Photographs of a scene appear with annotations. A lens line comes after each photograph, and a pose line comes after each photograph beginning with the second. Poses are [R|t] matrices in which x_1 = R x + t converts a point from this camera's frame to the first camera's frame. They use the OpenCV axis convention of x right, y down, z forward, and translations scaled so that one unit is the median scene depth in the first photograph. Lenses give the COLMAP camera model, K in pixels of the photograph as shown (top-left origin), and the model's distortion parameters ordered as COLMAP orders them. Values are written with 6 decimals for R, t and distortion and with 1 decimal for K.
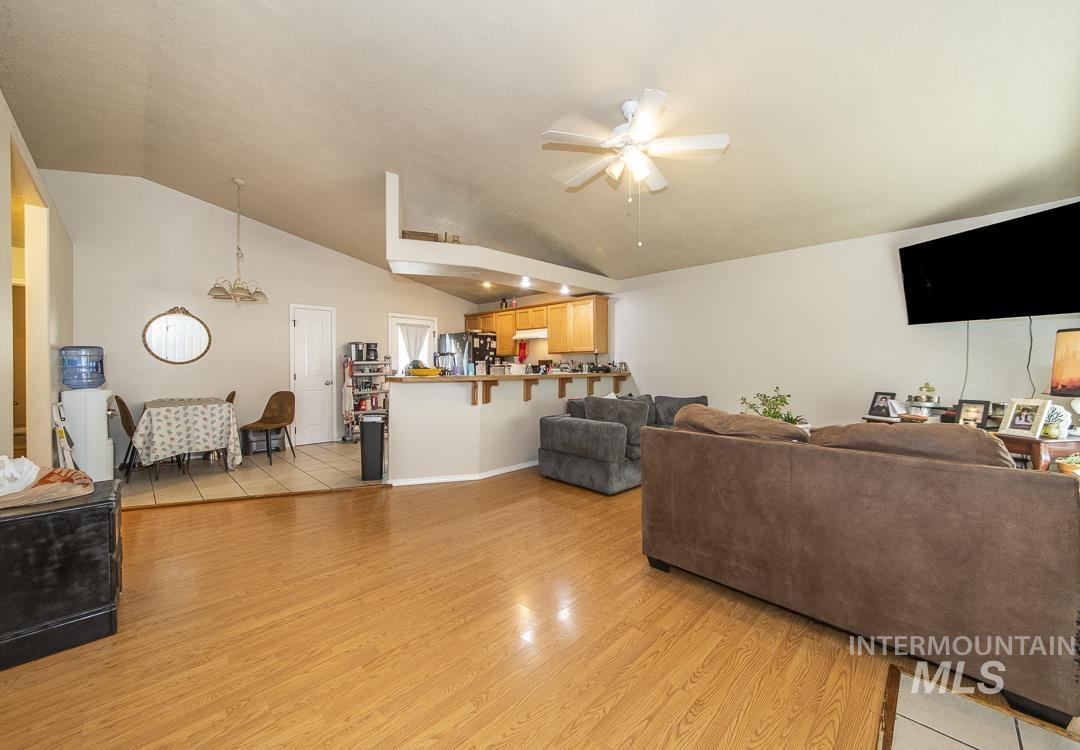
lens RADIAL K [[410.8, 0, 540.0], [0, 410.8, 370.6], [0, 0, 1]] dist [-0.001678, -0.000130]
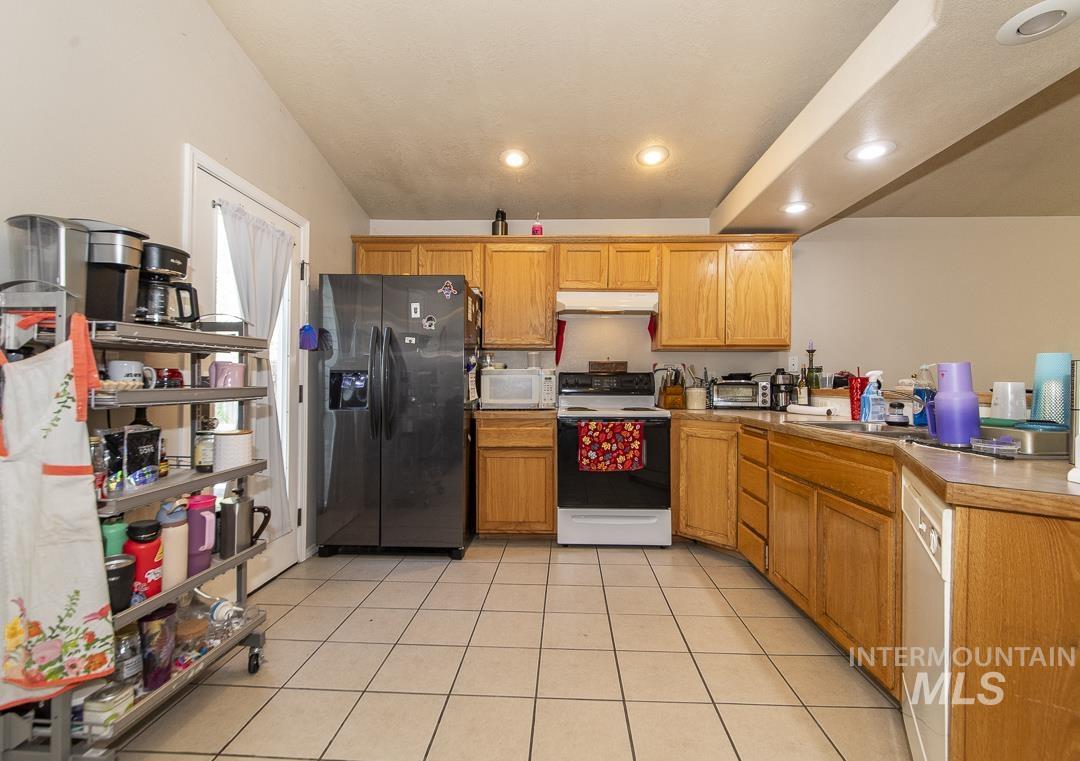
lens RADIAL K [[459.1, 0, 545.8], [0, 459.1, 385.2], [0, 0, 1]] dist [0.002321, -0.000383]
pose [[0.731538, 0.006549, 0.681770, -0.726332], [-0.003820, 0.999978, -0.005507, 0.009855], [-0.681790, 0.001424, 0.731546, 1.199135]]
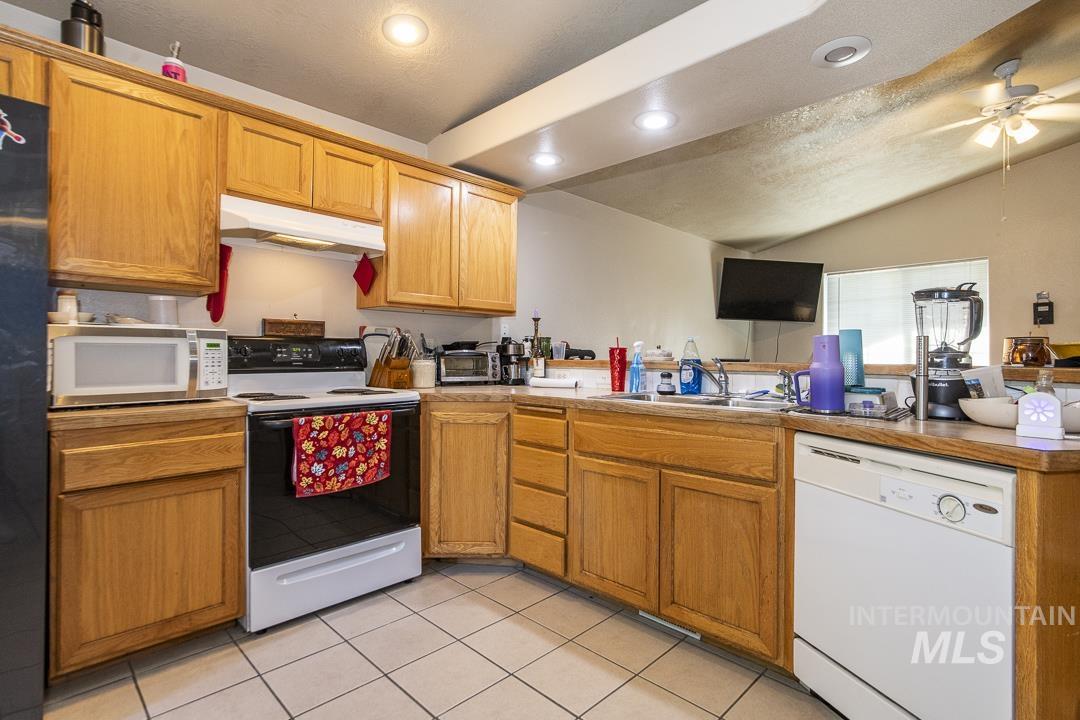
lens RADIAL K [[522.5, 0, 537.1], [0, 522.5, 359.0], [0, 0, 1]] dist [0.000737, 0.000607]
pose [[-0.006372, -0.001721, 0.999978, -0.689178], [0.003830, 0.999991, 0.001745, 0.007107], [-0.999972, 0.003841, -0.006365, 1.490750]]
